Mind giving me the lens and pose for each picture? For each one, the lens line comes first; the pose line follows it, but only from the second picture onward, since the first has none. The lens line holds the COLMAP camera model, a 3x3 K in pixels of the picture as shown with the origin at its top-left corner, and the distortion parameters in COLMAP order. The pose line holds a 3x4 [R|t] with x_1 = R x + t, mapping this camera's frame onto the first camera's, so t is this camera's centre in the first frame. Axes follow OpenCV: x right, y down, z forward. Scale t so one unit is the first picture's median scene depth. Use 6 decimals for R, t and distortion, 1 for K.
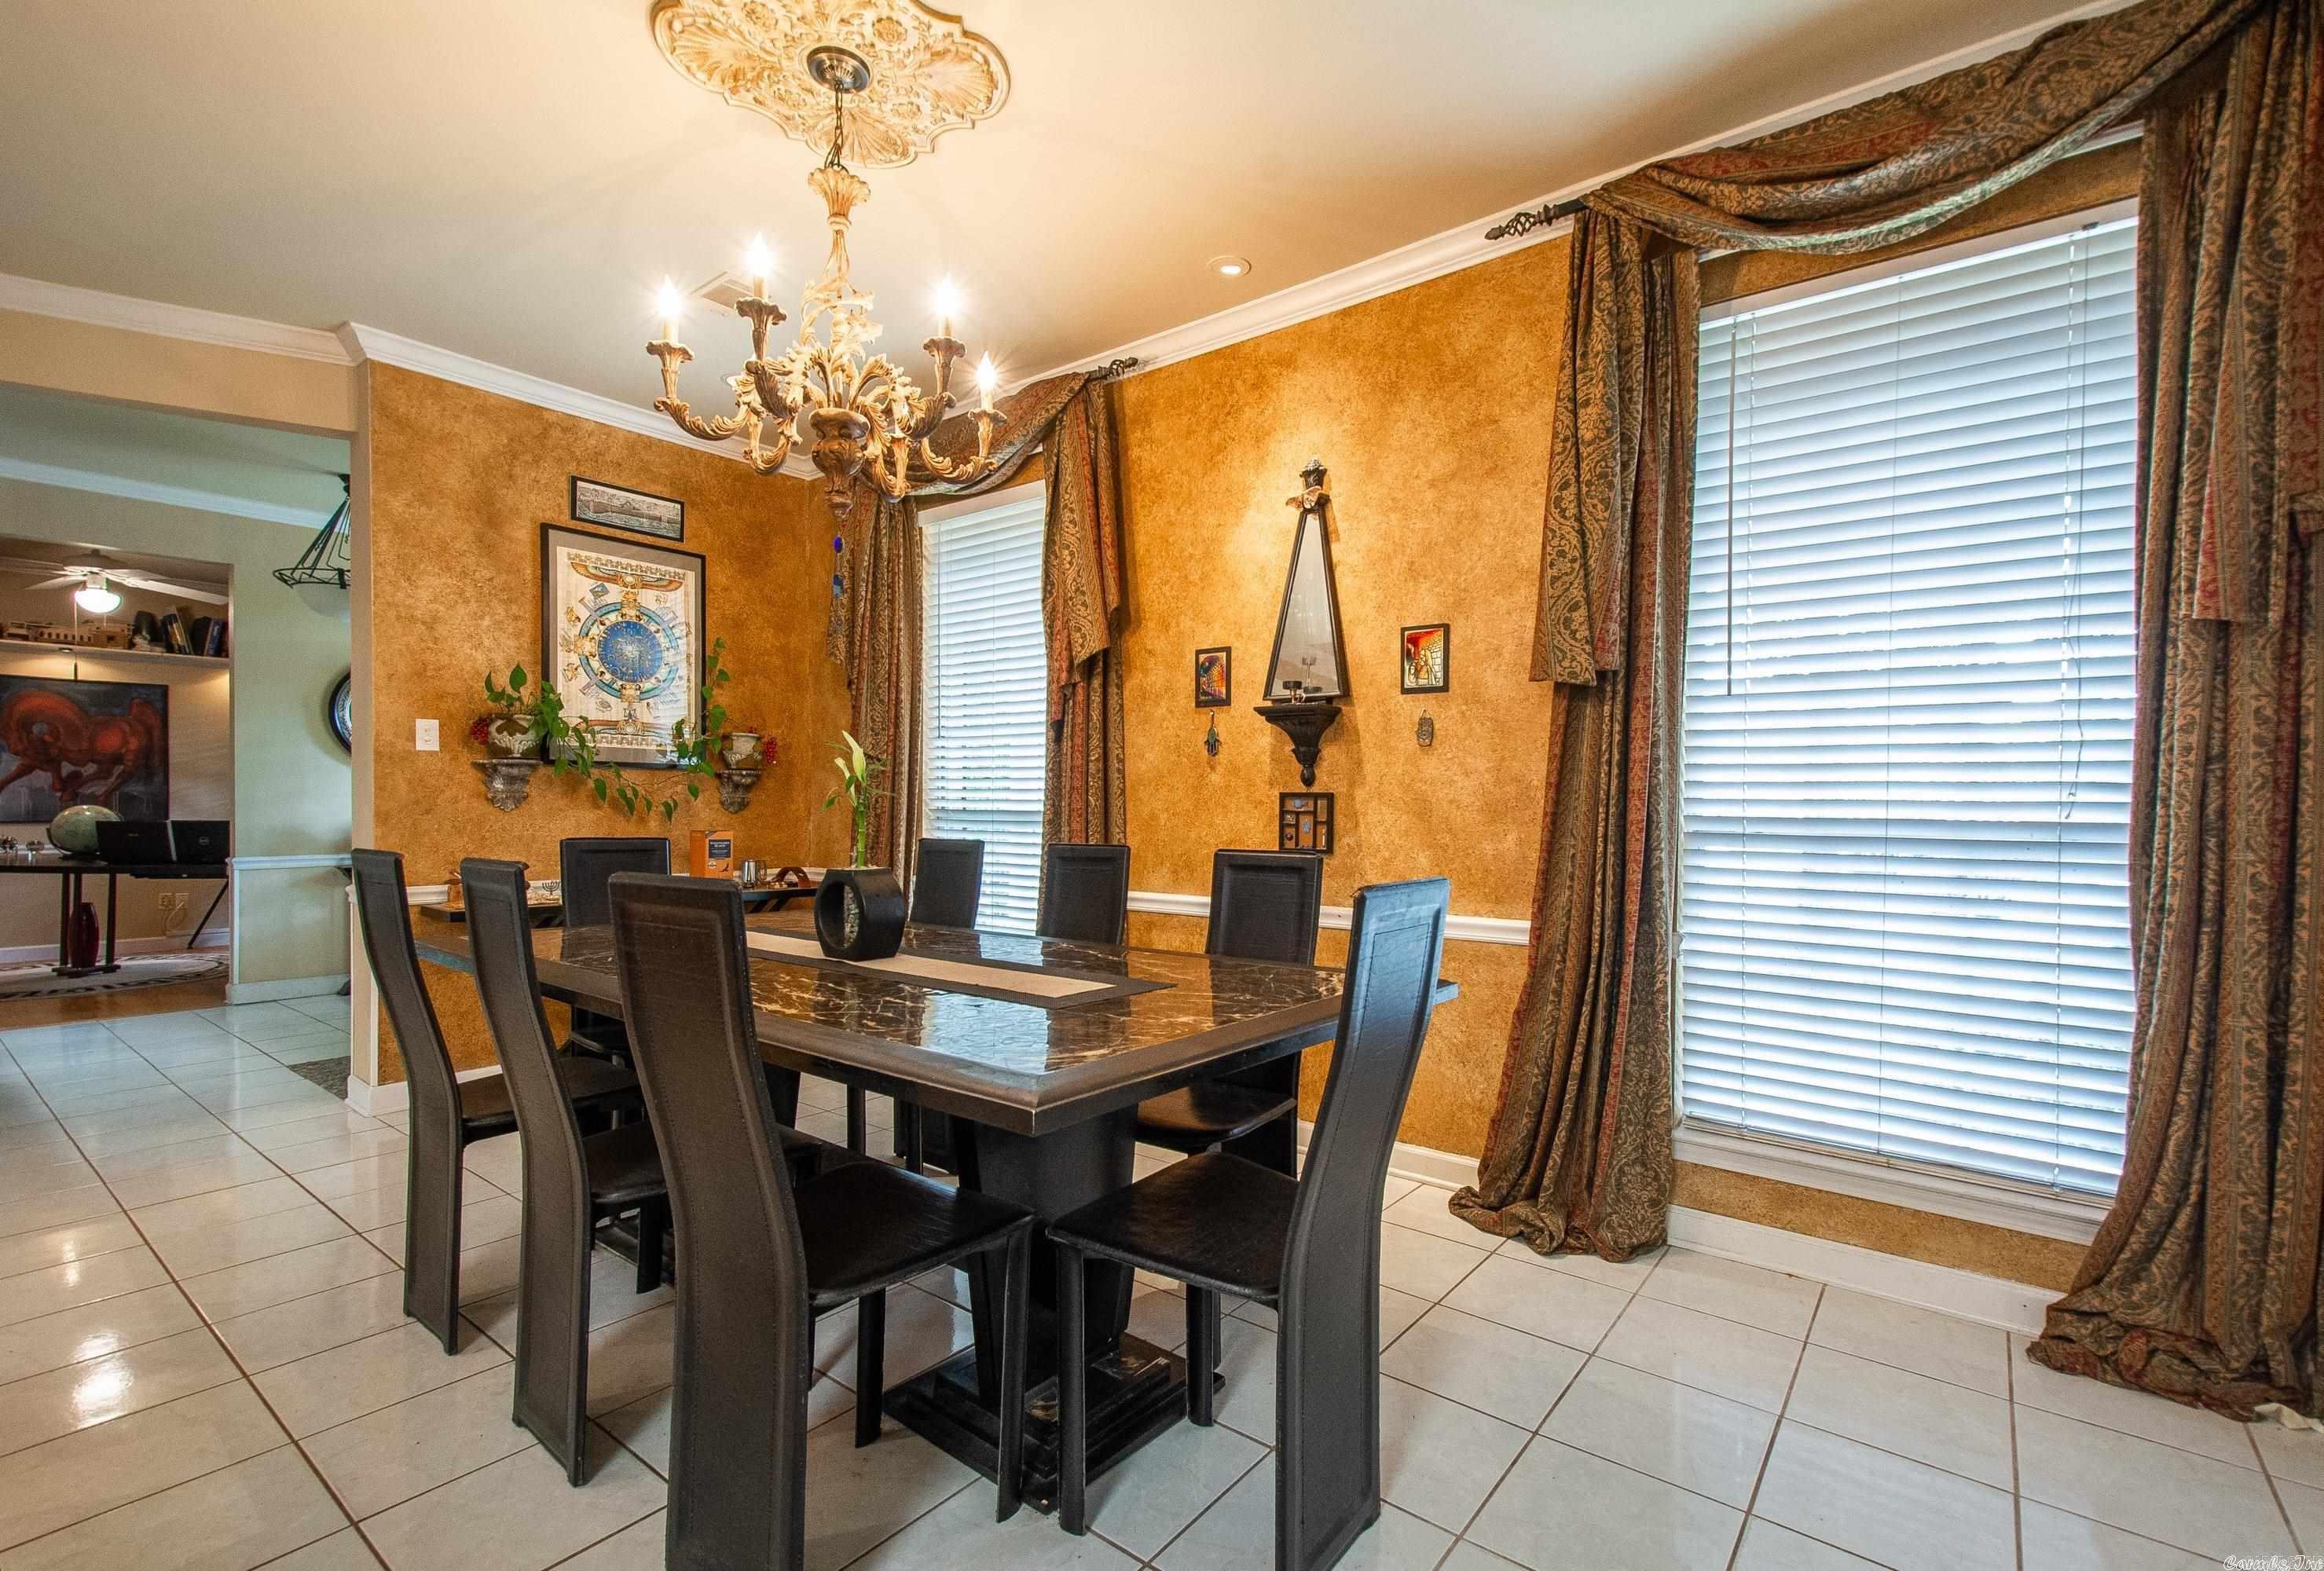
lens RADIAL K [[1061.3, 0, 1189.1], [0, 1061.3, 823.5], [0, 0, 1]] dist [0.016565, -0.000576]
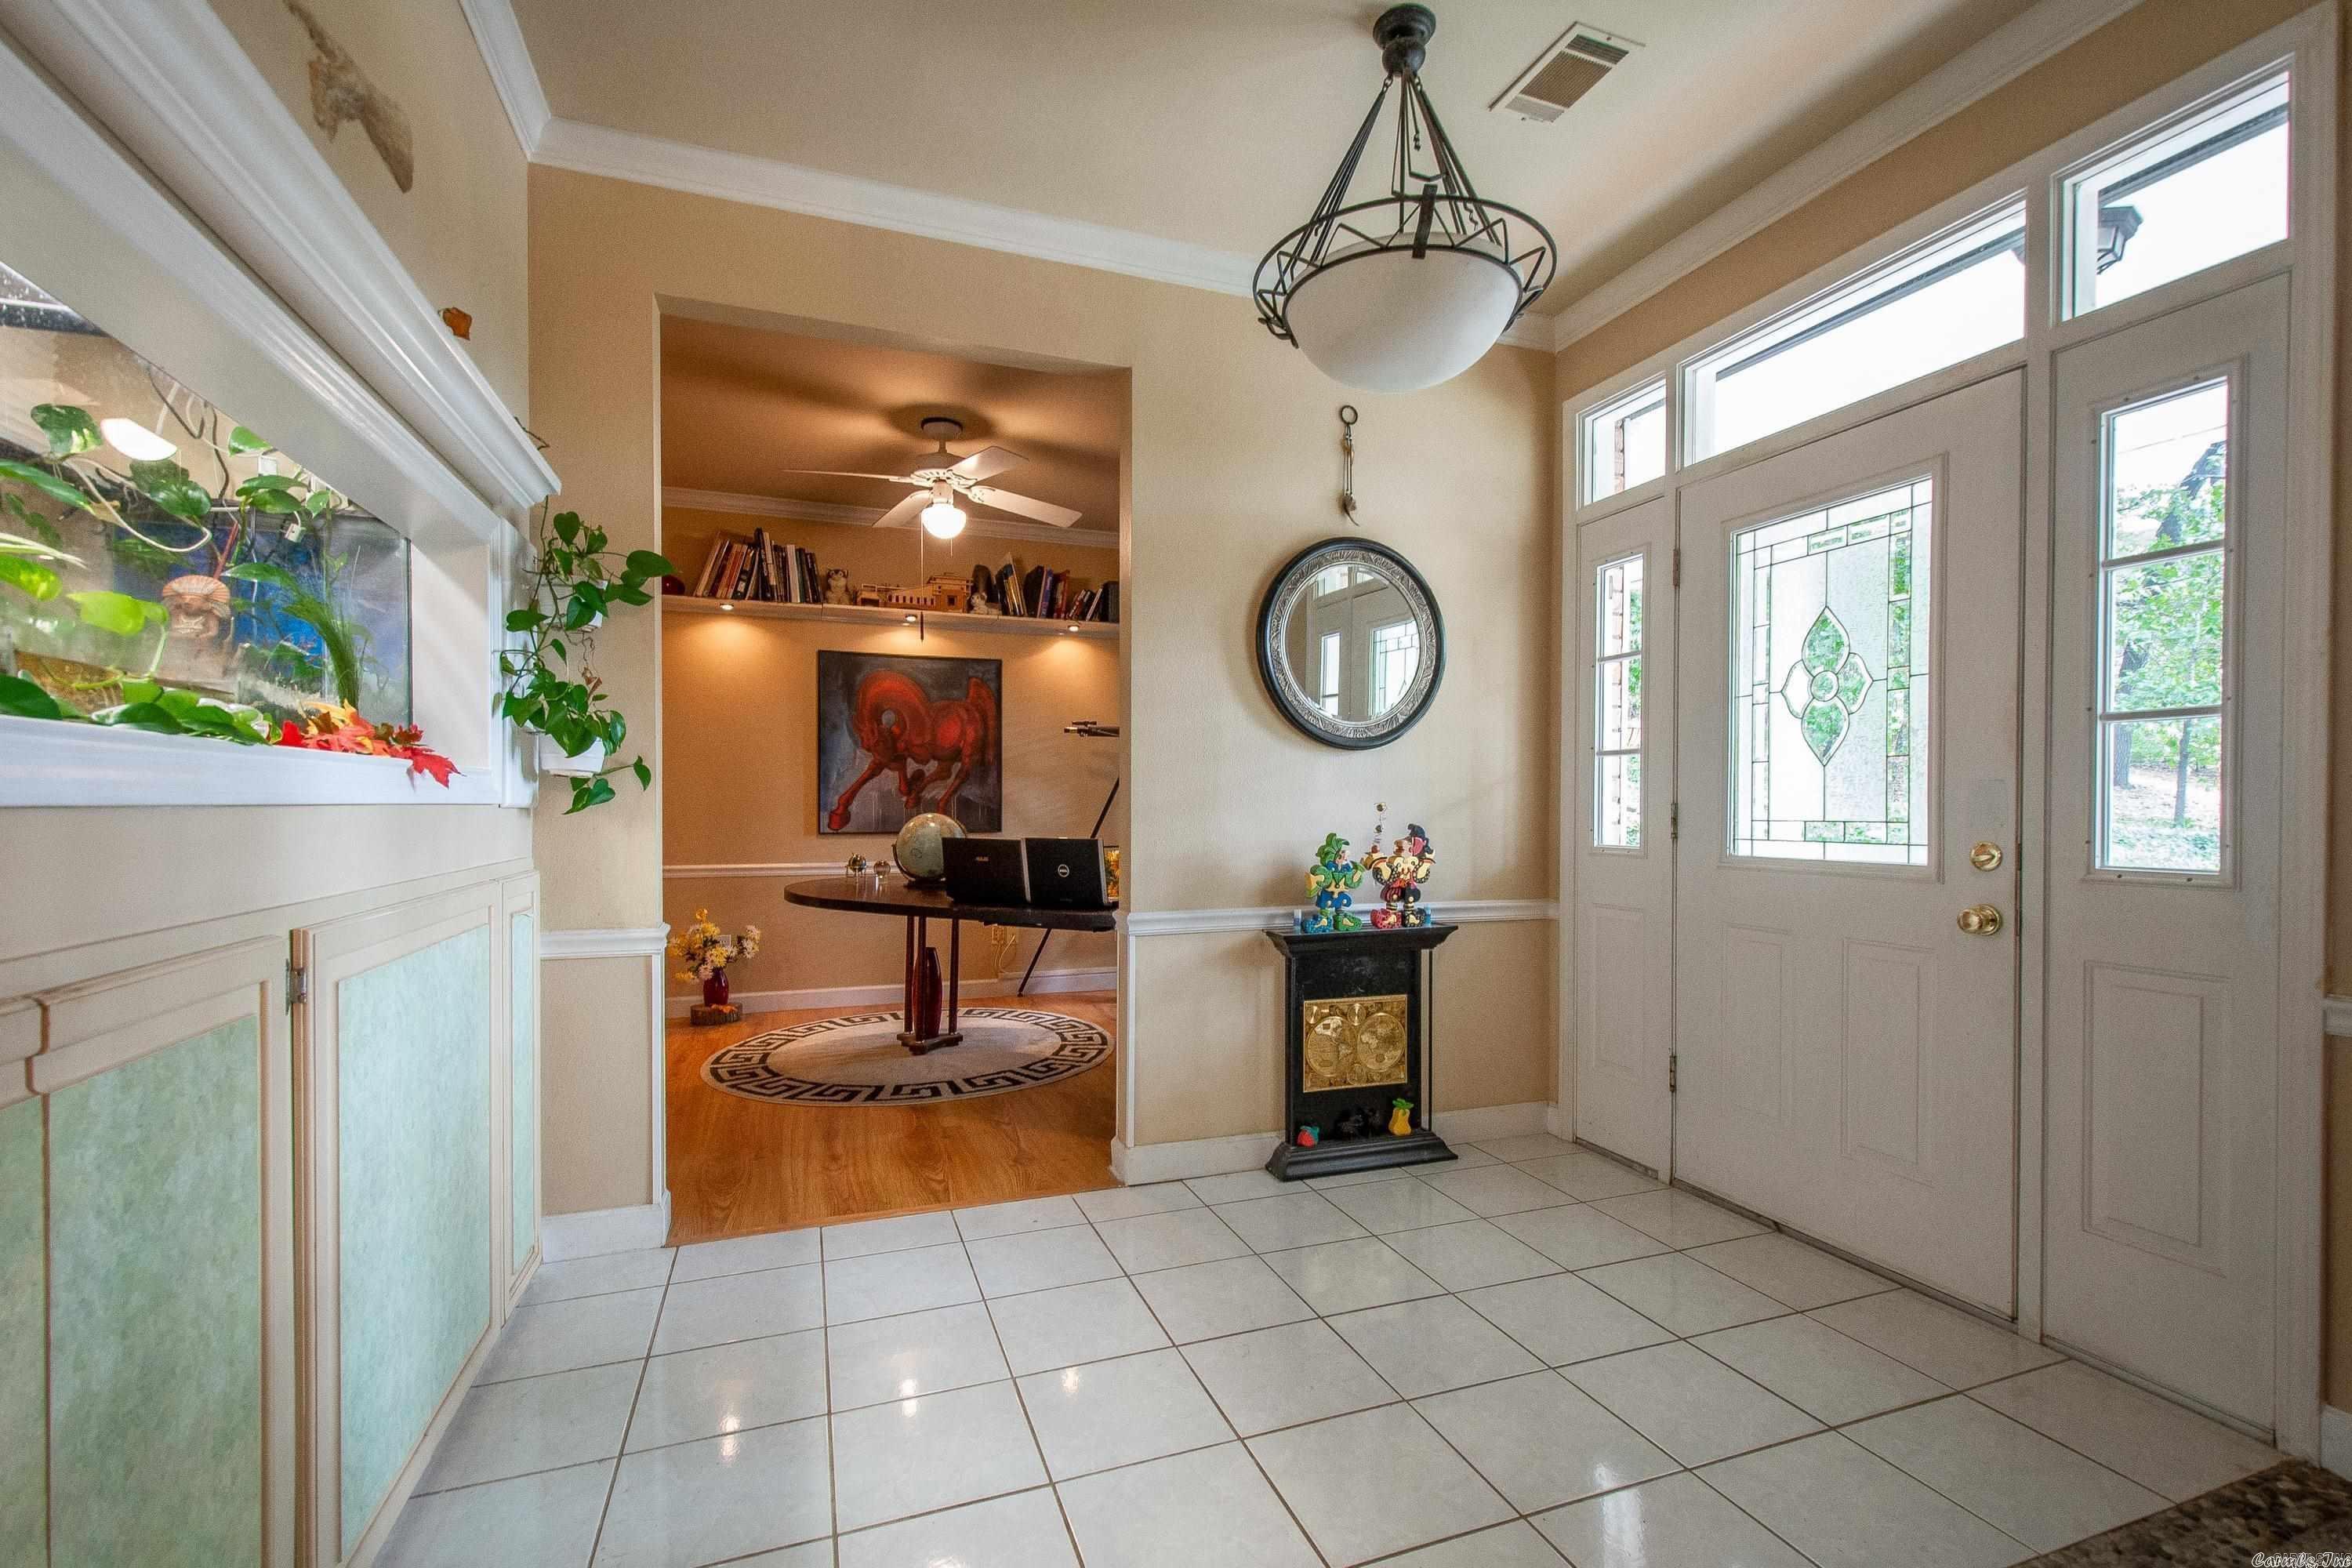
lens RADIAL K [[1030.0, 0, 1200.8], [0, 1030.0, 821.2], [0, 0, 1]] dist [0.004571, 0.000099]
pose [[0.862189, 0.003013, -0.506578, -0.467073], [-0.003079, 0.999995, 0.000707, -0.011738], [0.506577, 0.000950, 0.862194, 0.449665]]
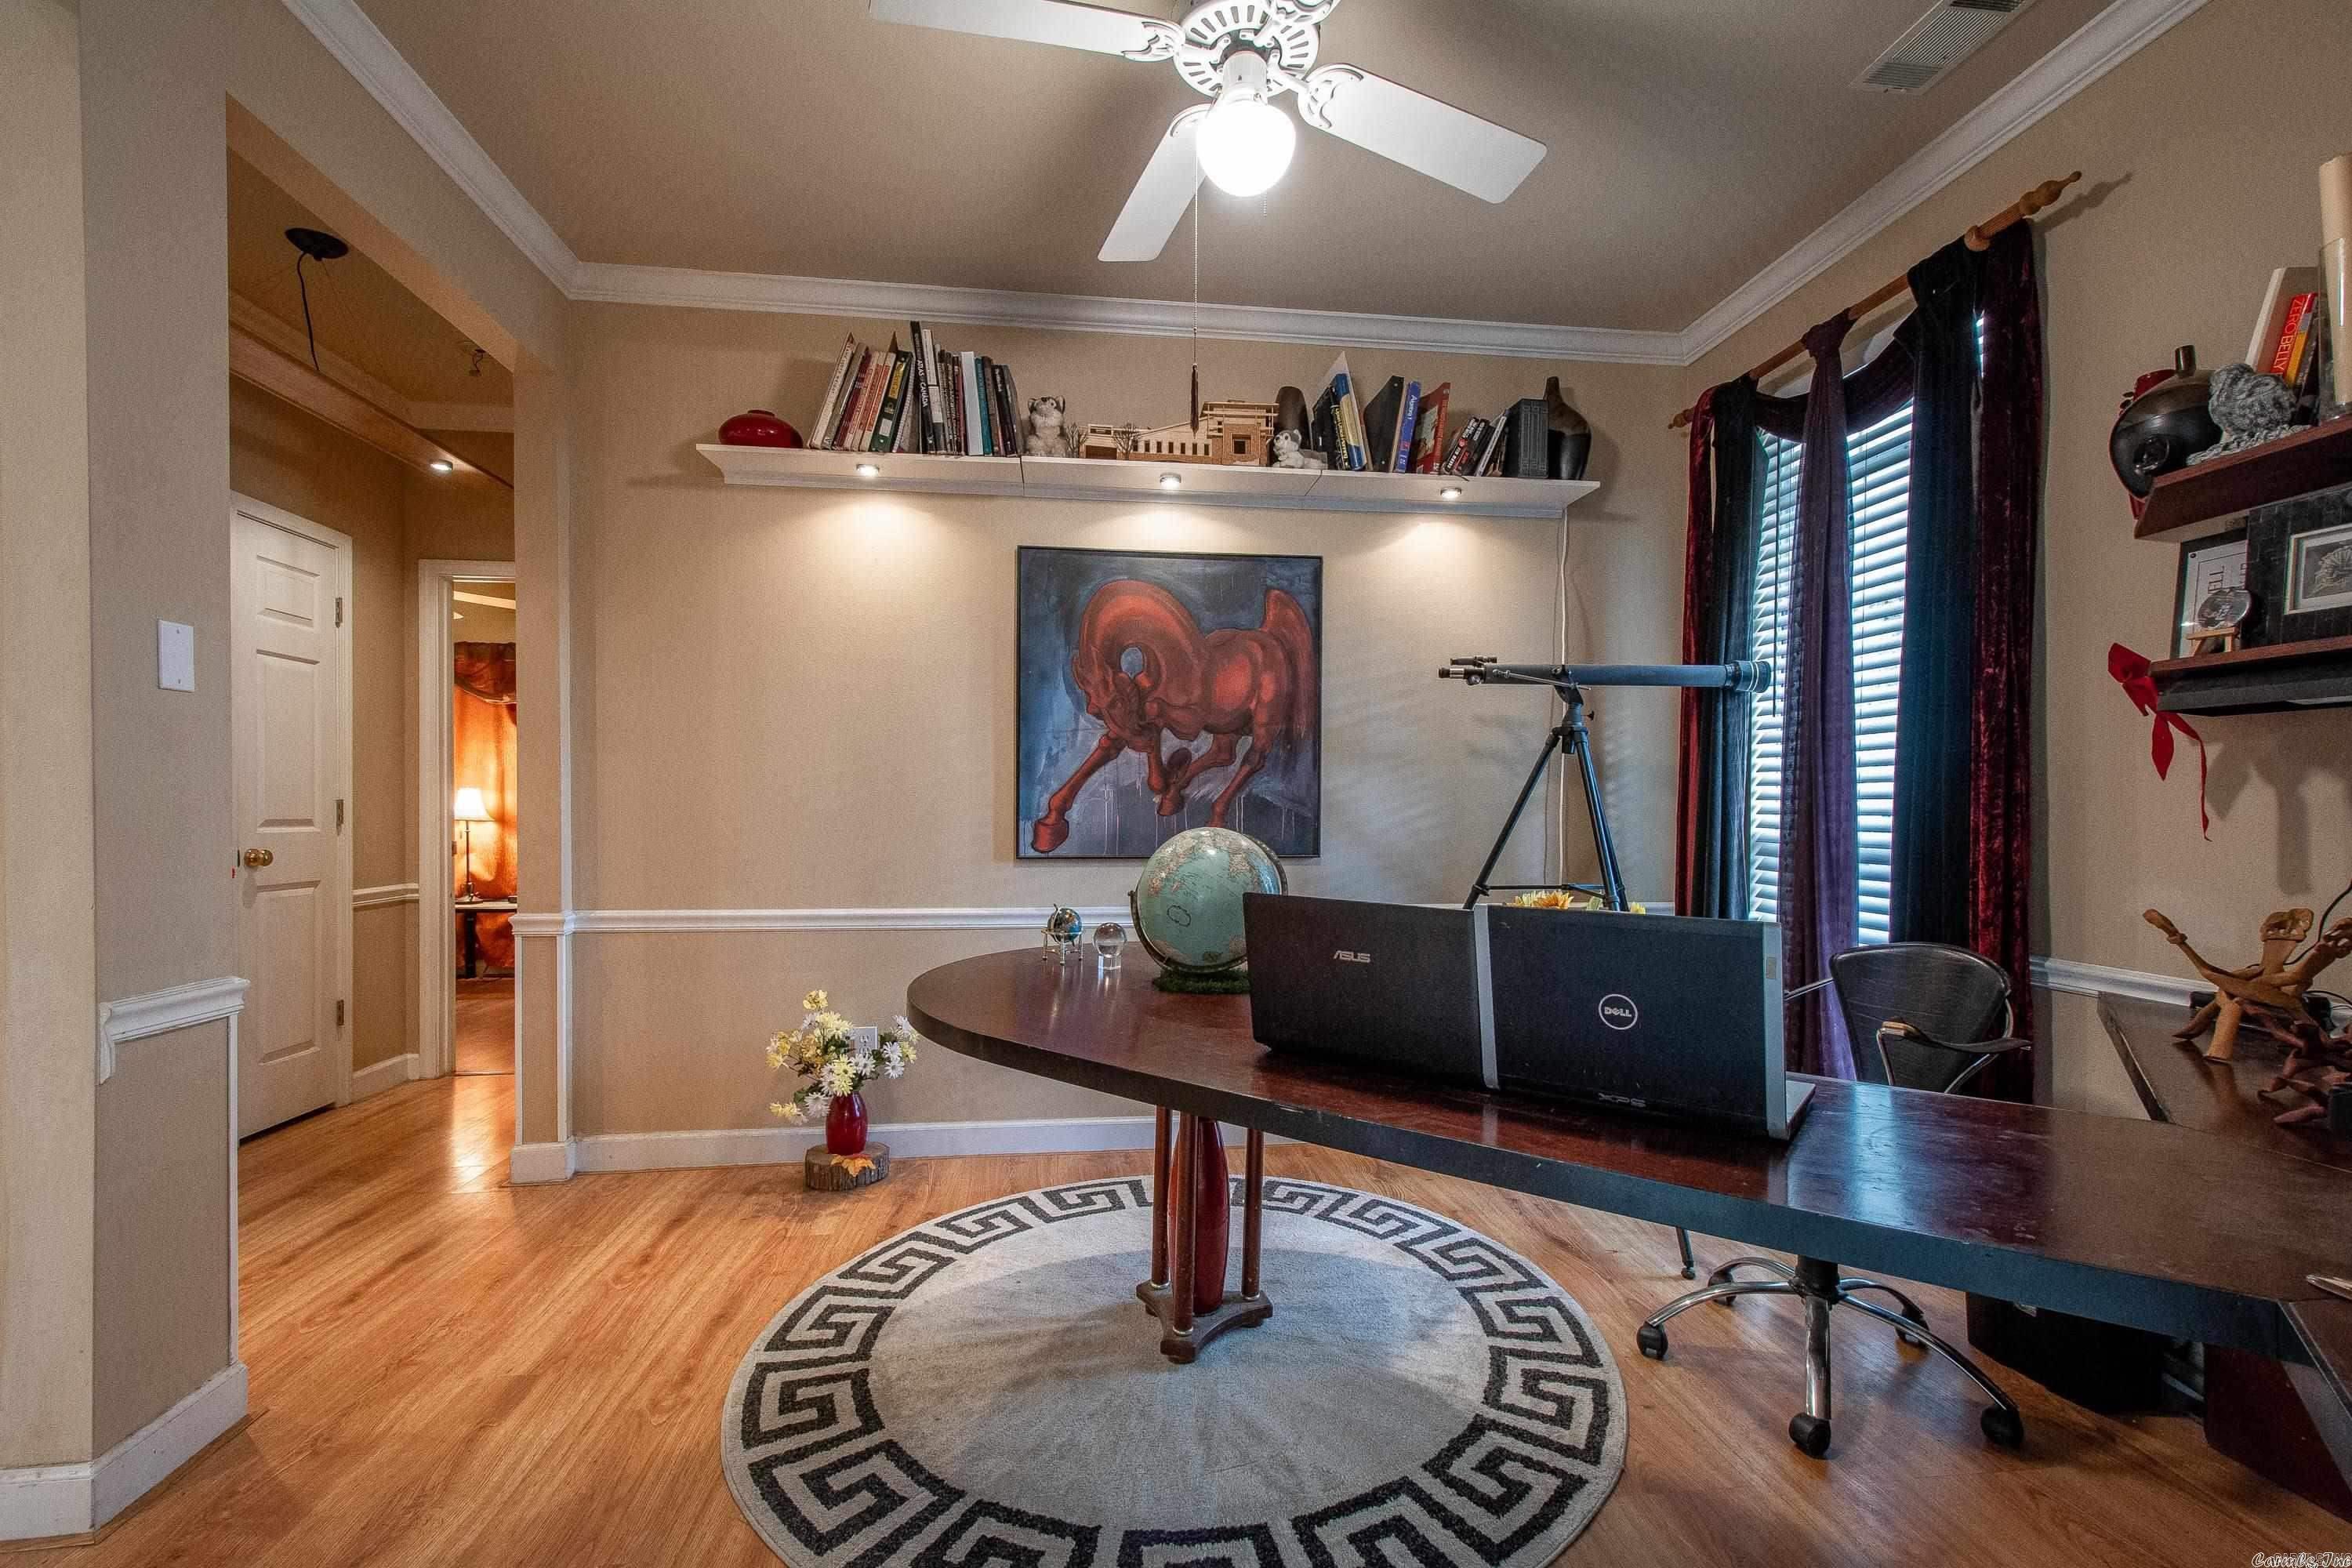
lens RADIAL K [[1030.0, 0, 1171.5], [0, 1030.0, 804.5], [0, 0, 1]] dist [0.004571, 0.000099]
pose [[0.695556, -0.006569, -0.718442, -0.724240], [-0.009326, 0.999791, -0.018171, -0.016884], [0.718411, 0.019339, 0.695350, 0.696447]]
